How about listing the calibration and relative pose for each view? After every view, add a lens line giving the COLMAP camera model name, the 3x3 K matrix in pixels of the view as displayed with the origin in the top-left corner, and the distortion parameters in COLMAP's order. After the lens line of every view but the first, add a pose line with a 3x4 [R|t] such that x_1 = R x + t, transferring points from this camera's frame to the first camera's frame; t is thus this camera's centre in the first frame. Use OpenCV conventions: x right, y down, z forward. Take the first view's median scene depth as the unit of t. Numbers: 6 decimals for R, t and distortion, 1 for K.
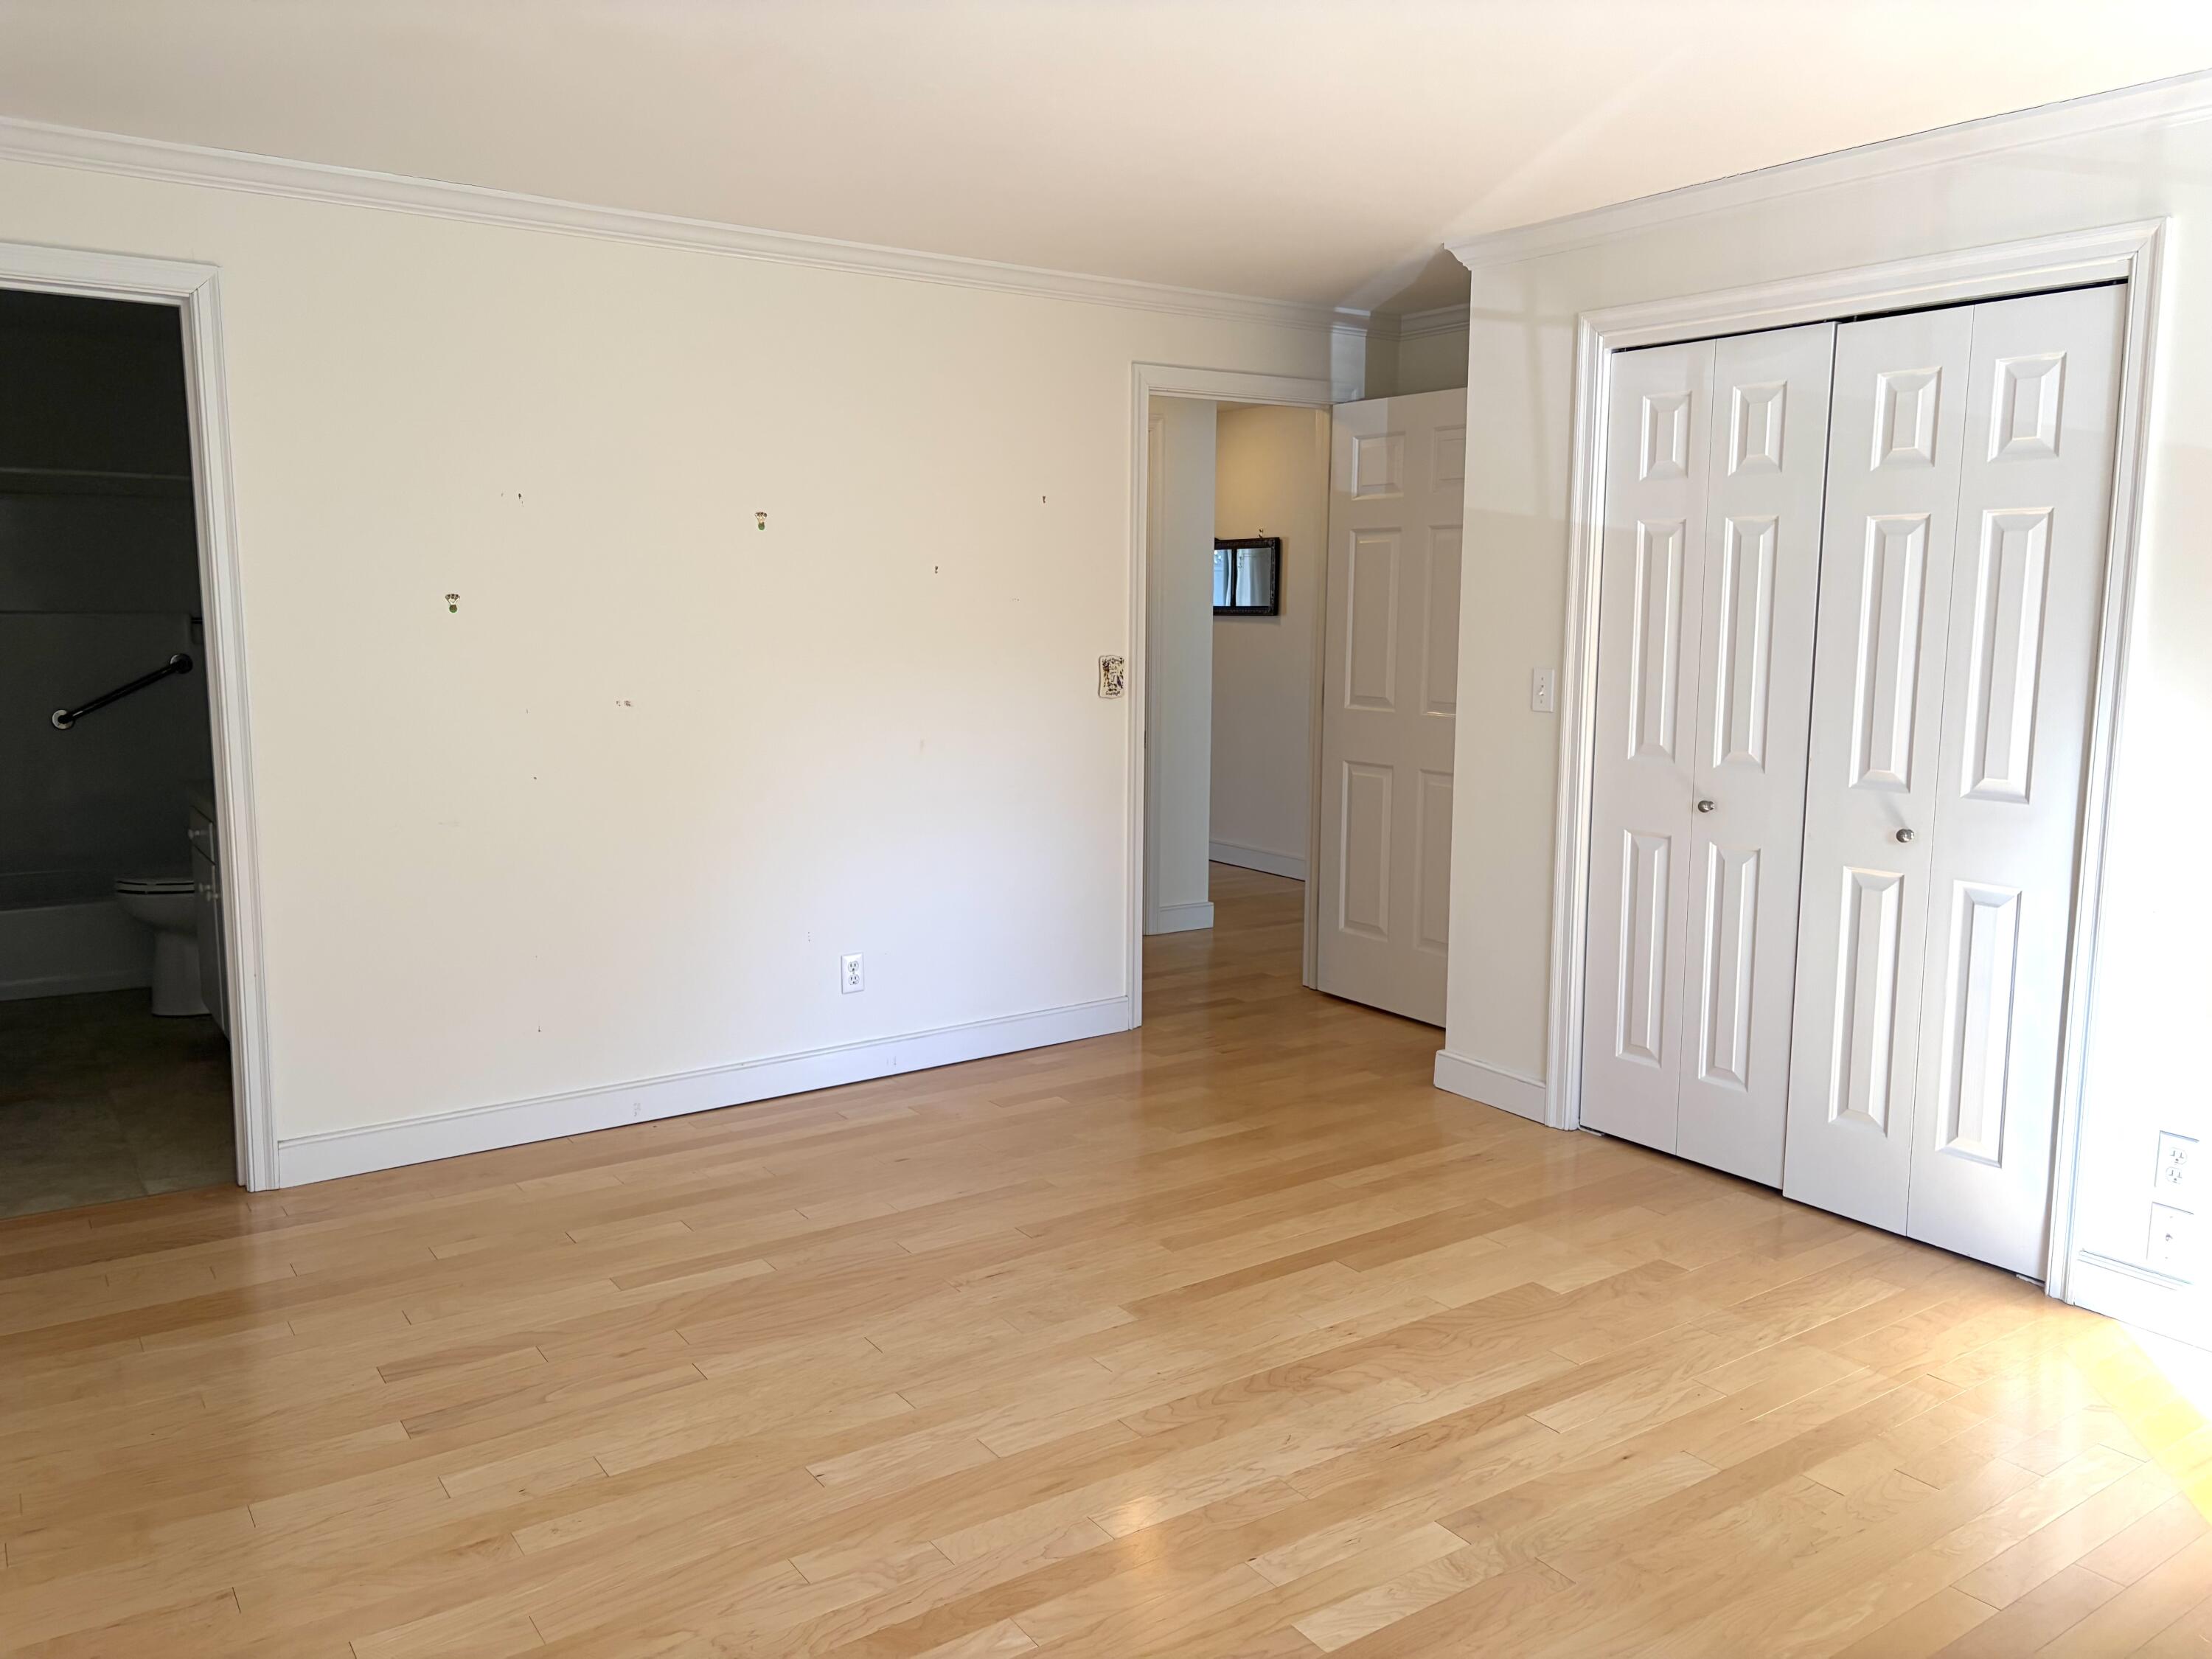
lens RADIAL K [[1666.9, 0, 1095.5], [0, 1666.9, 825.8], [0, 0, 1]] dist [0.012730, -0.008791]
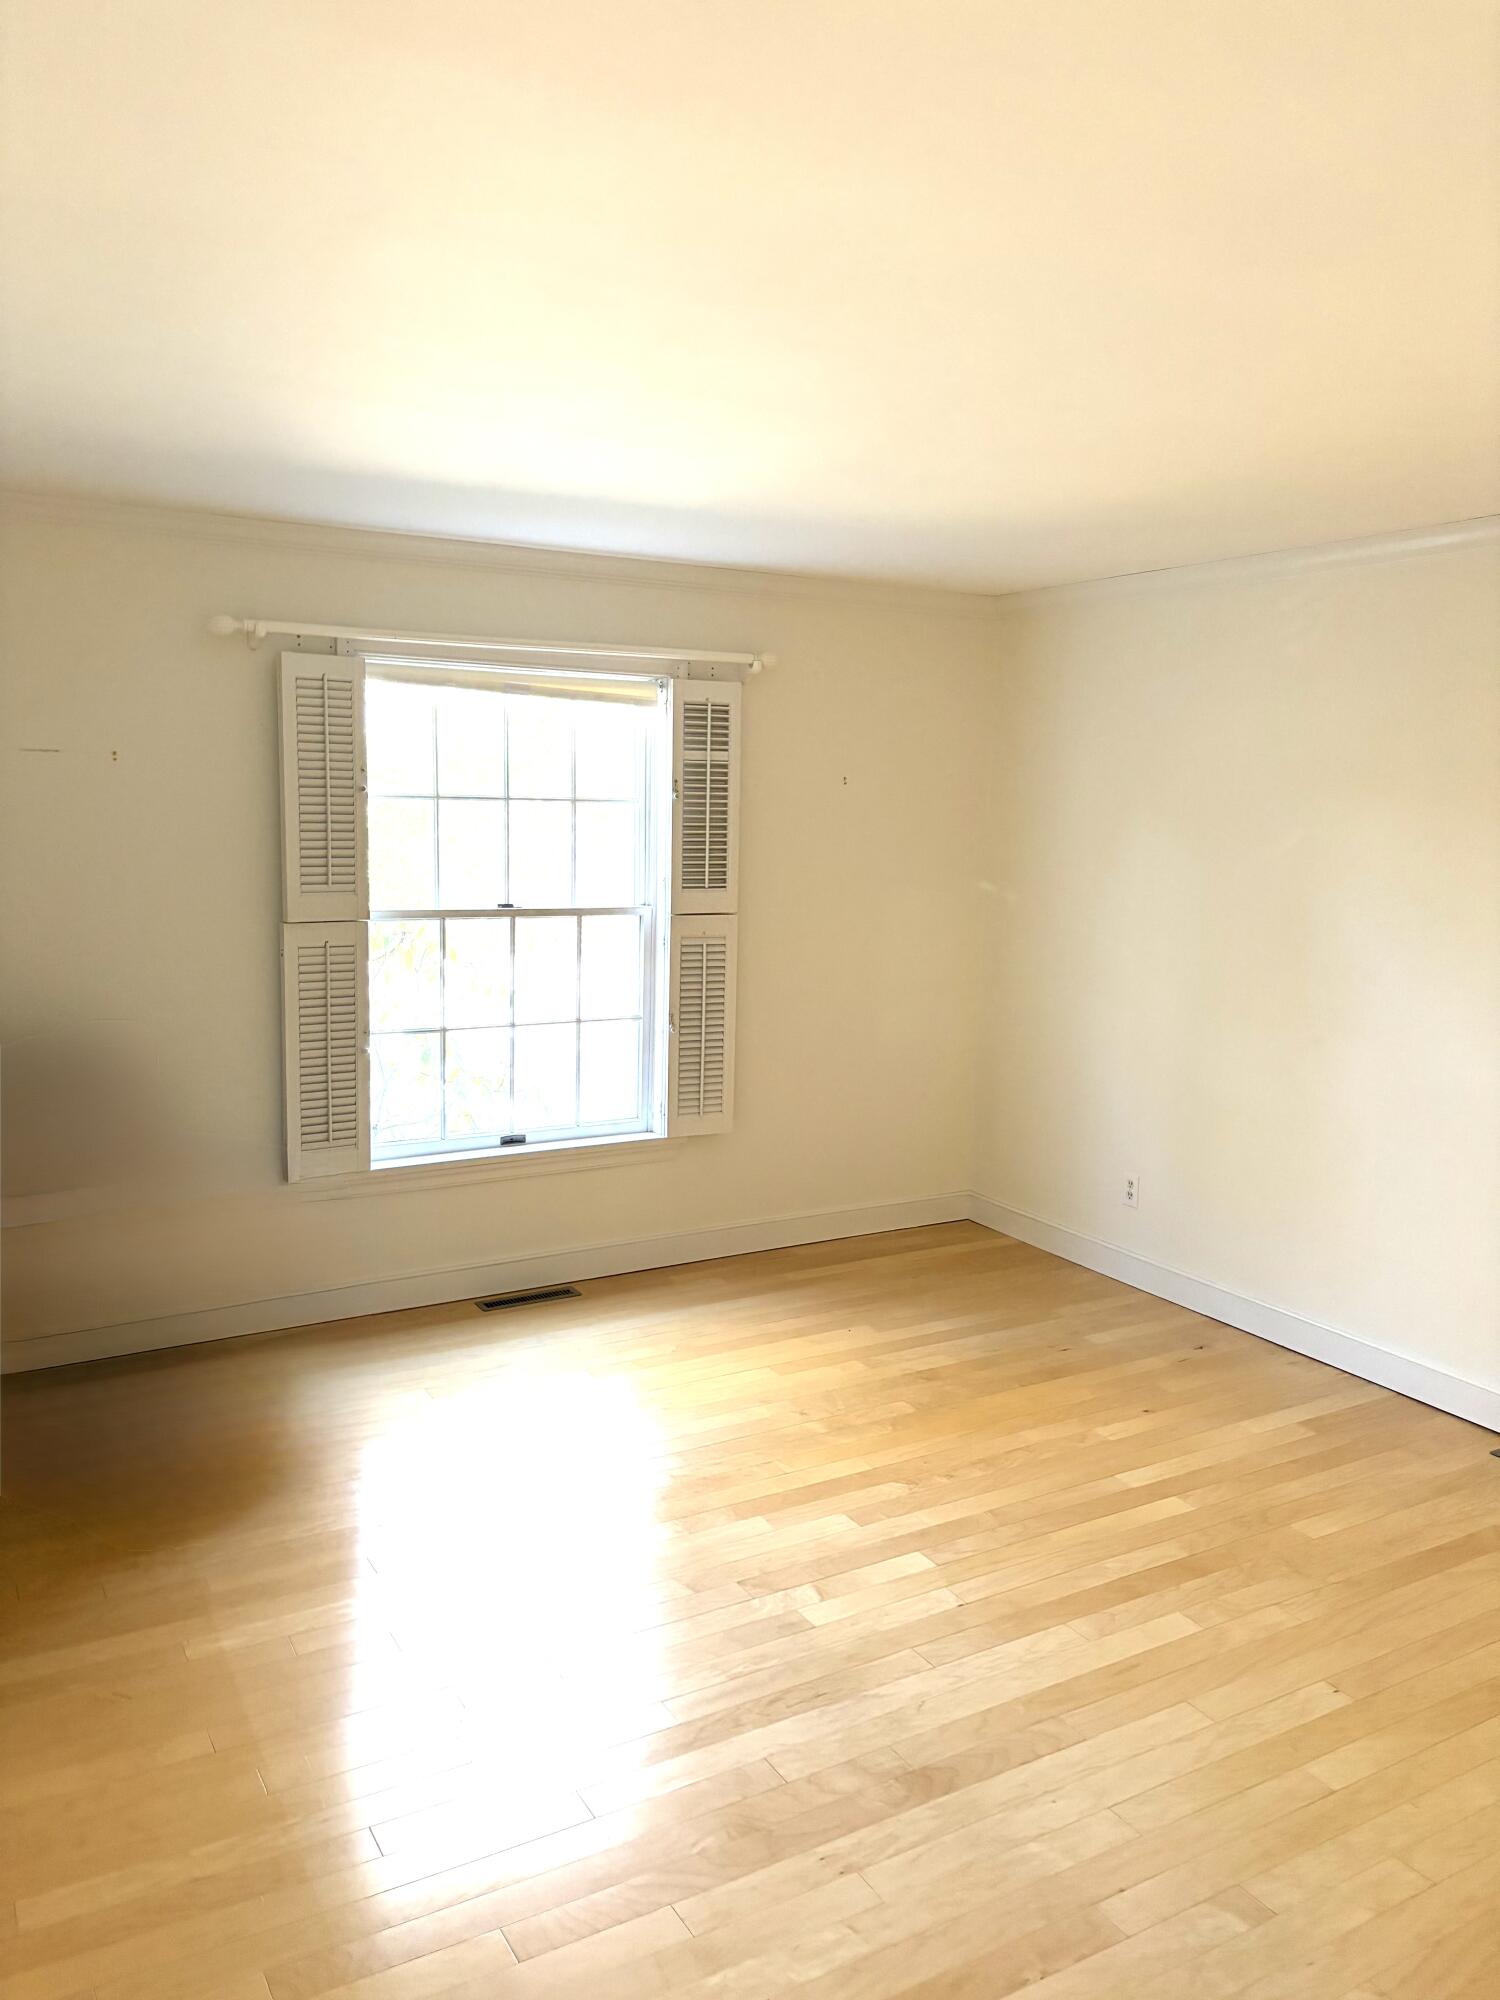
lens RADIAL K [[1507.1, 0, 739.6], [0, 1507.1, 1005.5], [0, 0, 1]] dist [0.012730, -0.008791]
pose [[-0.995799, -0.031209, 0.086078, 0.124934], [-0.007863, 0.965790, 0.259205, -0.246575], [-0.091223, 0.257439, -0.961979, 1.414349]]
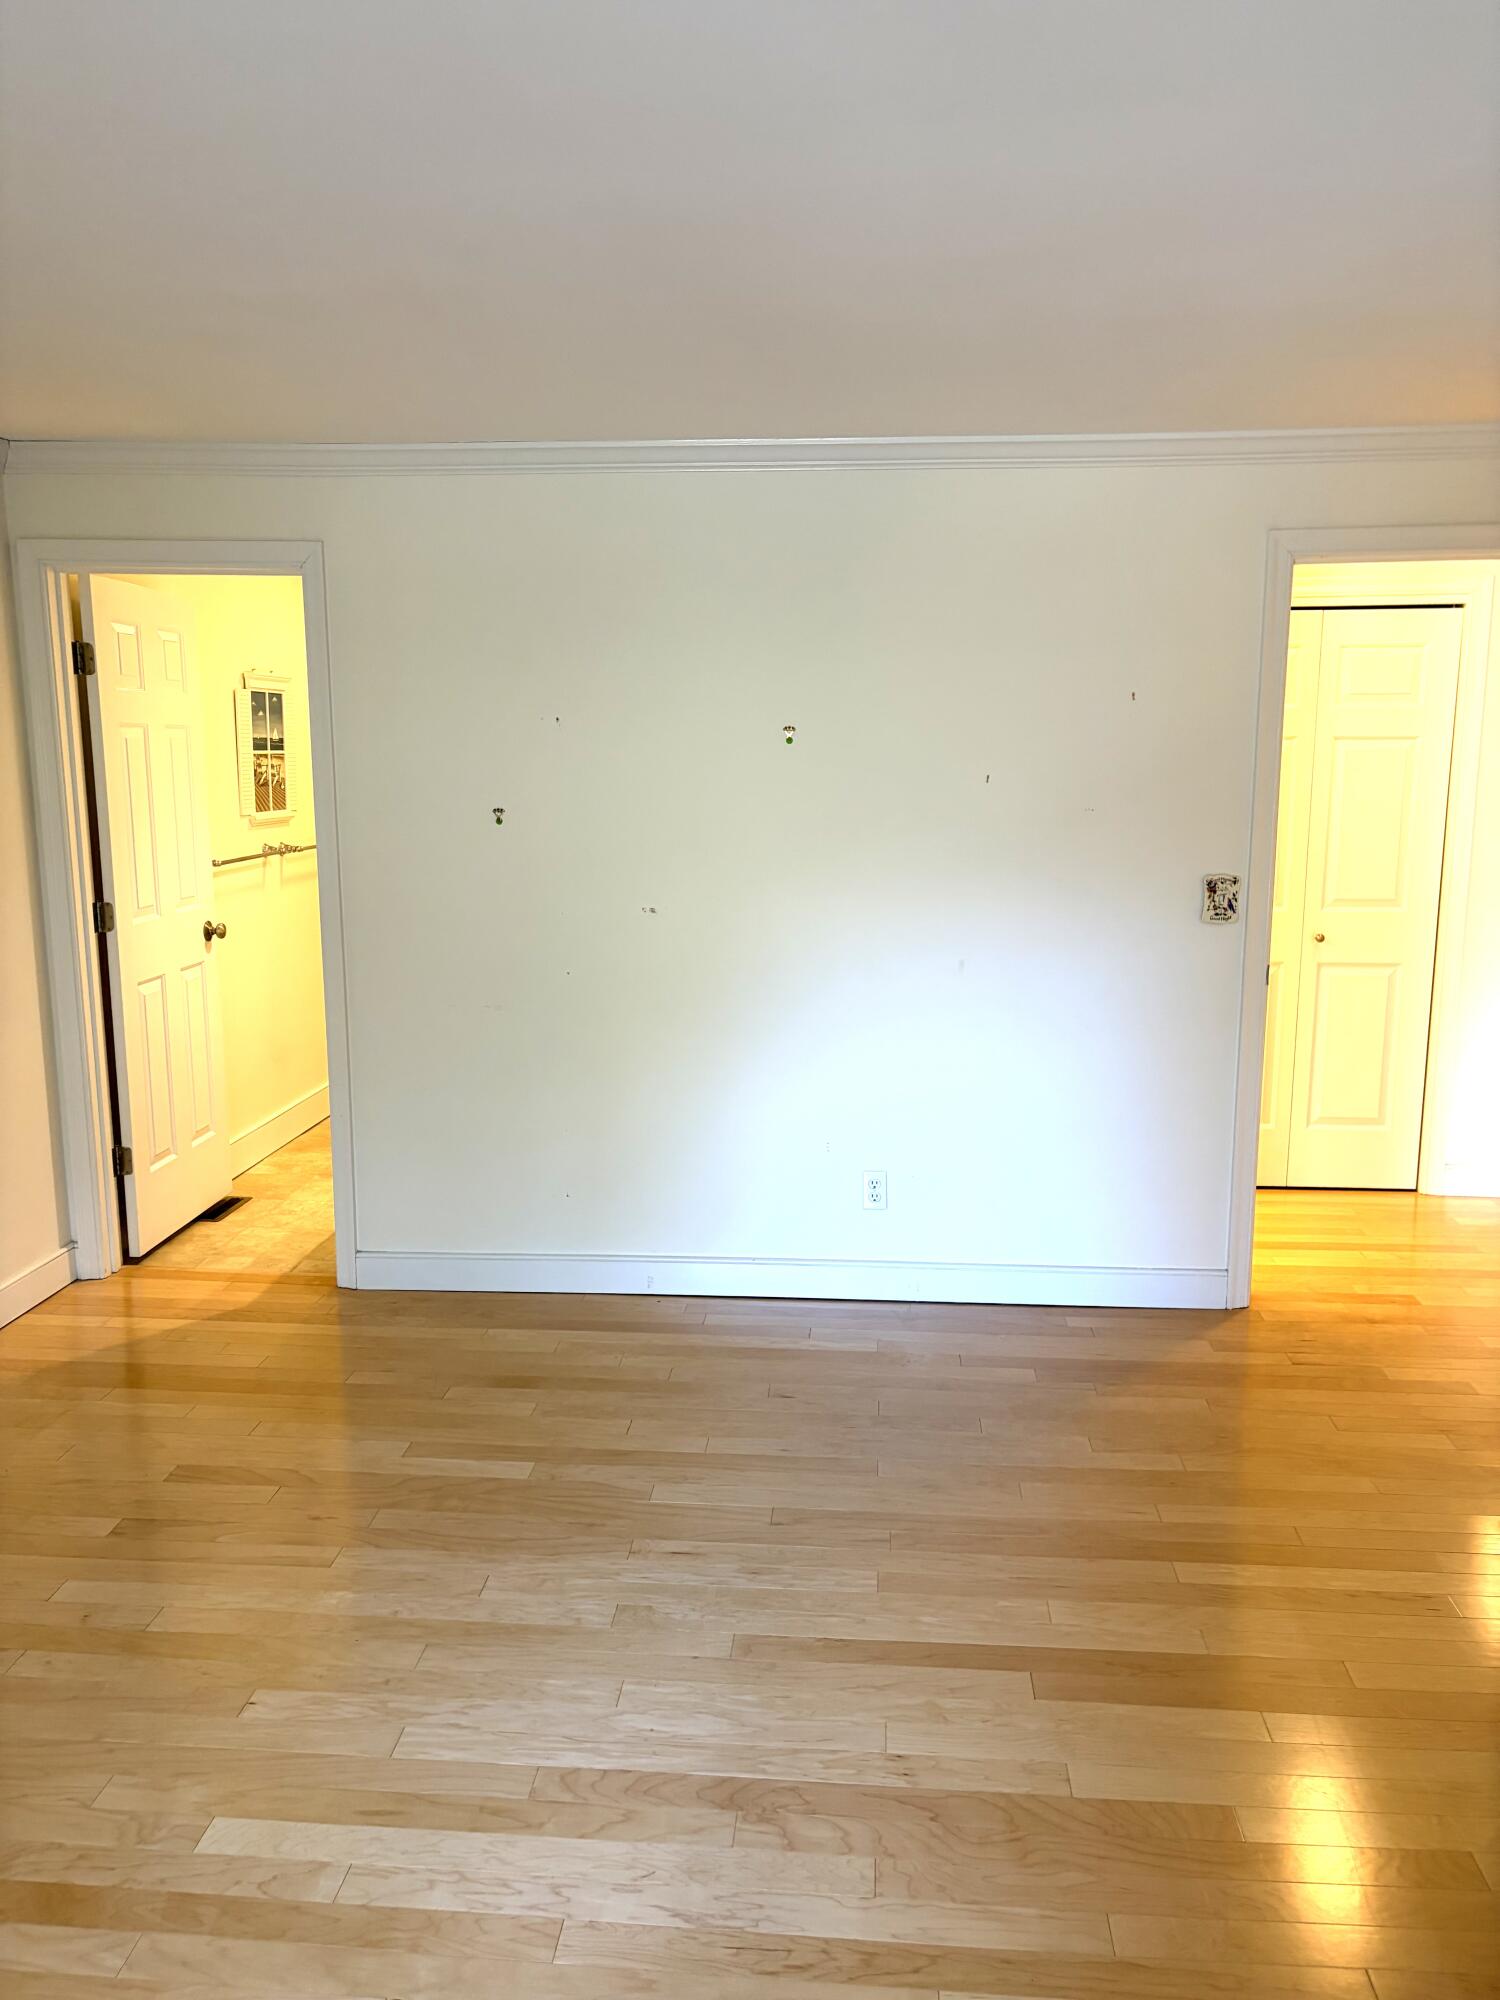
lens RADIAL K [[1507.1, 0, 739.6], [0, 1507.1, 1005.5], [0, 0, 1]] dist [0.012730, -0.008791]
pose [[0.768774, 0.098223, -0.631933, 0.453343], [-0.078404, 0.995157, 0.059299, -0.087881], [0.634696, 0.003958, 0.772752, 0.343818]]
